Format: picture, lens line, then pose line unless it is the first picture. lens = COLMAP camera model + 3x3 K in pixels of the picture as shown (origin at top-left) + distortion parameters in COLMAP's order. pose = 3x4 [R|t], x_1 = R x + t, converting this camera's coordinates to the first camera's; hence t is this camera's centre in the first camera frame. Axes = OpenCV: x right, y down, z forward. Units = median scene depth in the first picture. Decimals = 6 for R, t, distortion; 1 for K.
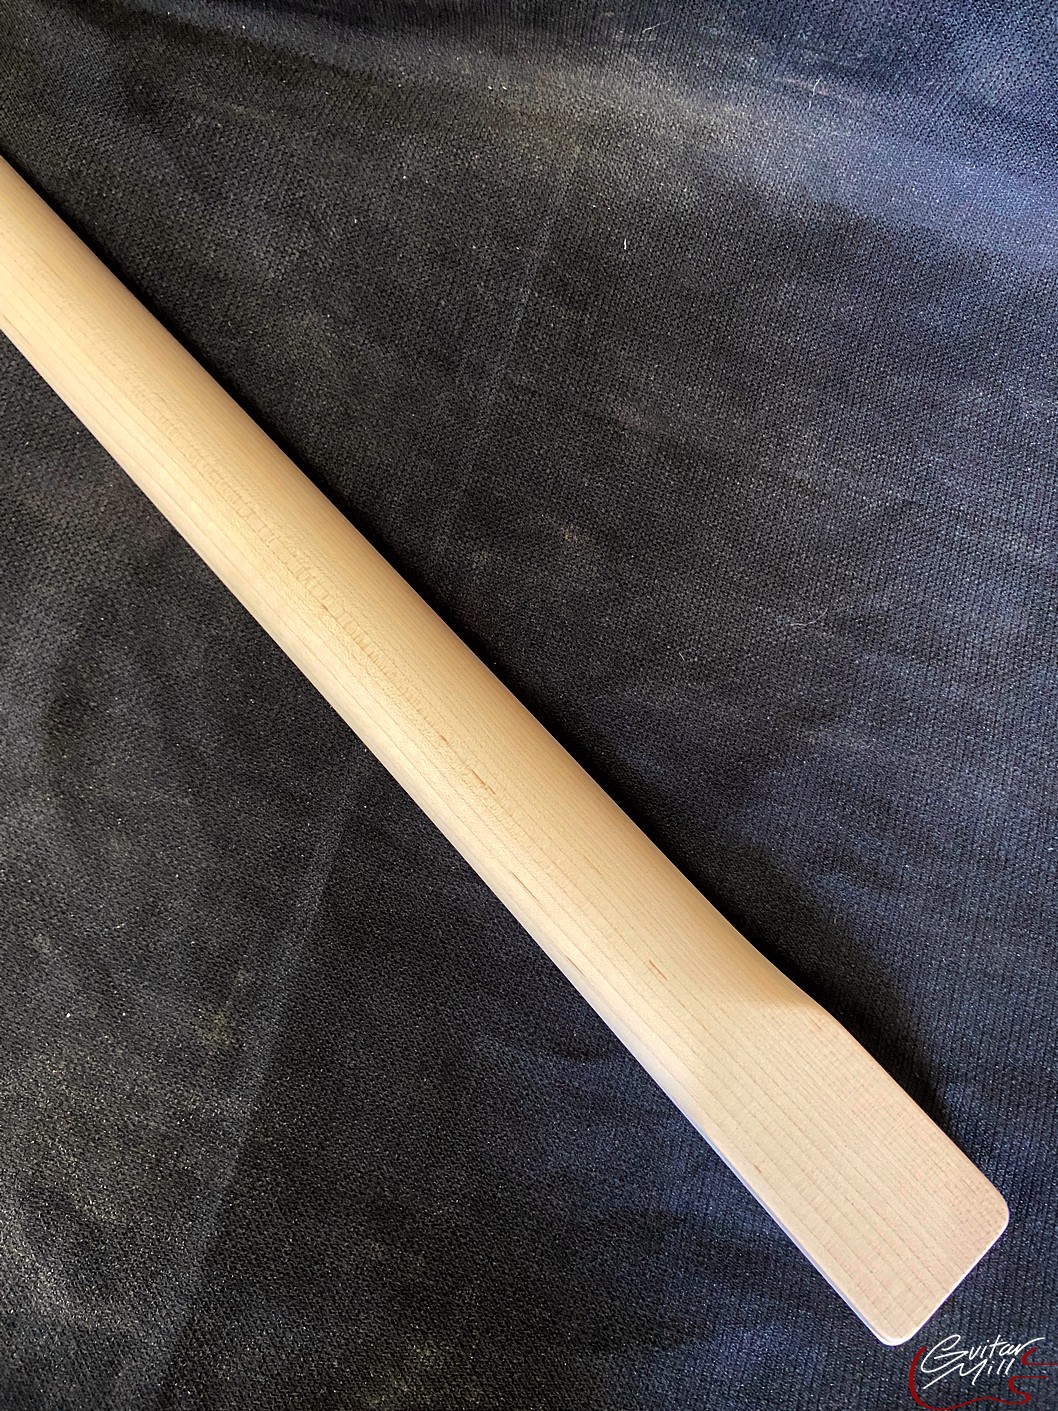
lens RADIAL K [[1042.7, 0, 533.3], [0, 1042.7, 699.0], [0, 0, 1]] dist [0.129598, -0.177728]
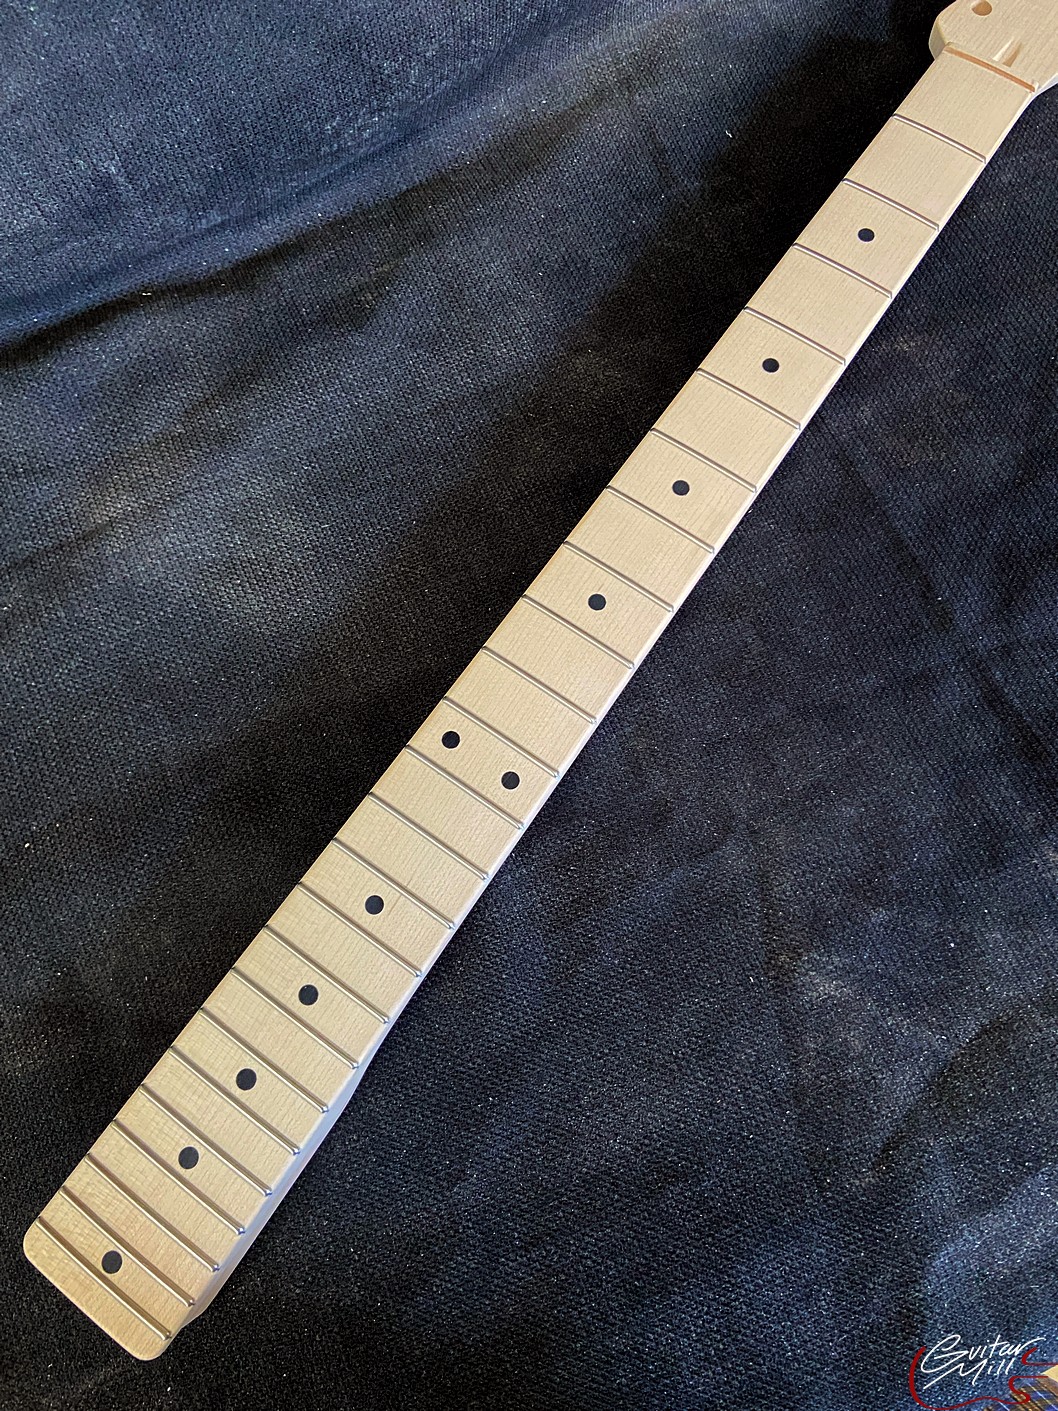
lens RADIAL K [[1035.8, 0, 529.0], [0, 1035.8, 705.5], [0, 0, 1]] dist [0.146676, -0.207121]
pose [[0.743680, -0.664200, 0.076015, -0.614228], [0.667069, 0.744764, -0.018594, -0.128852], [-0.044263, 0.064535, 0.996933, -0.033876]]
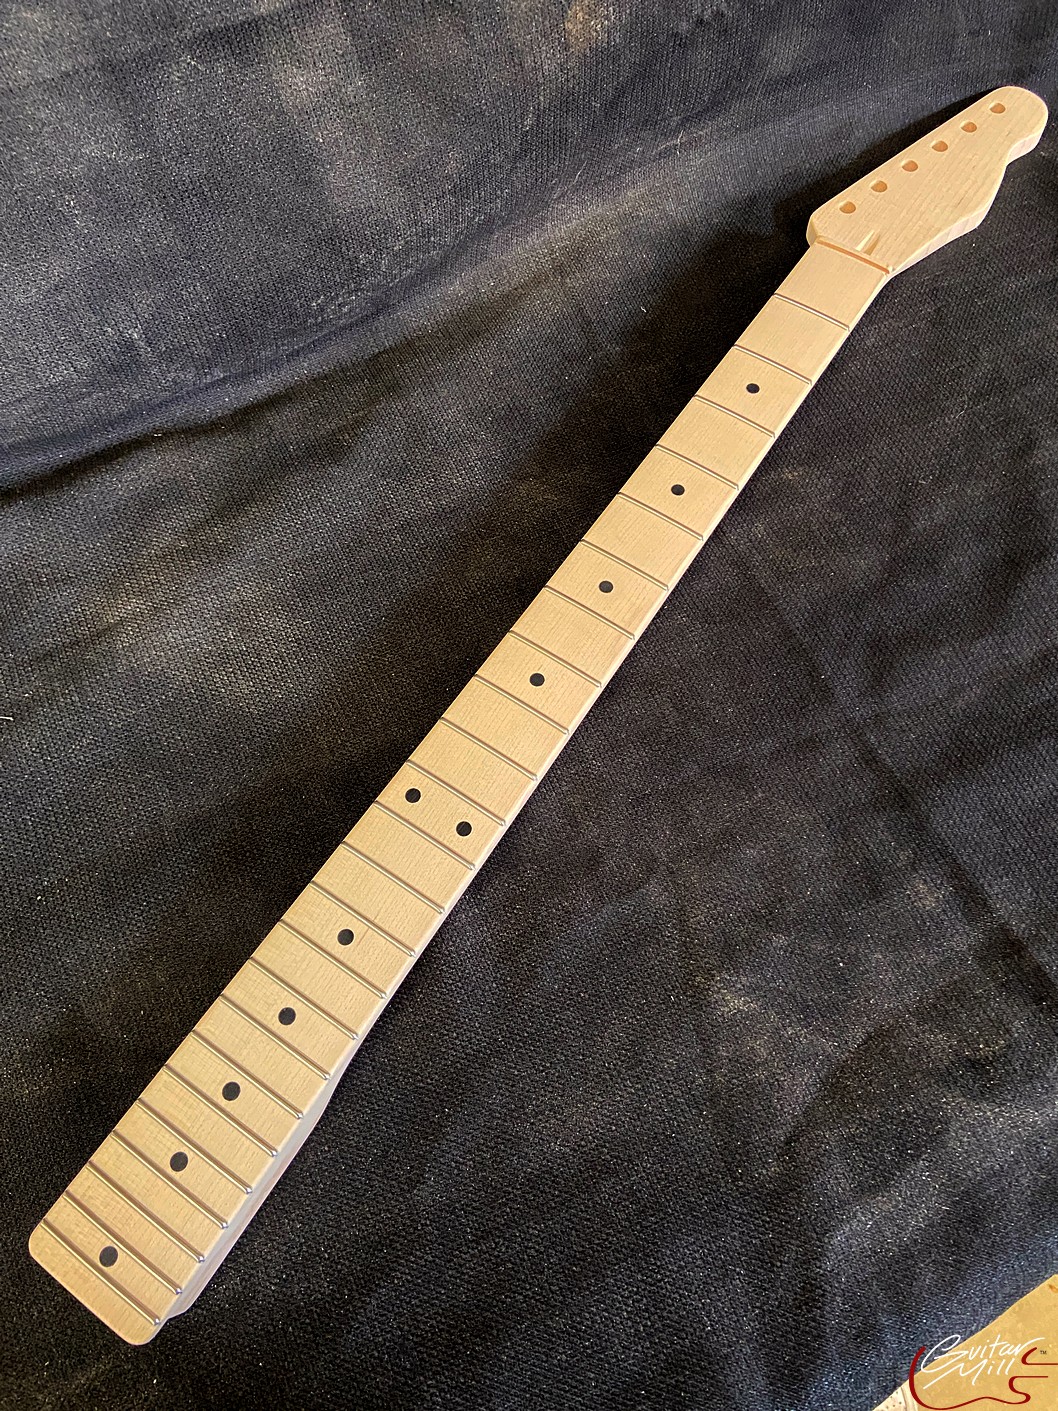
lens RADIAL K [[1042.7, 0, 533.3], [0, 1042.7, 699.0], [0, 0, 1]] dist [0.129598, -0.177728]
pose [[0.732324, -0.656125, 0.182214, -0.659374], [0.677230, 0.729713, -0.094228, -0.050628], [-0.071139, 0.192406, 0.978733, -0.212947]]
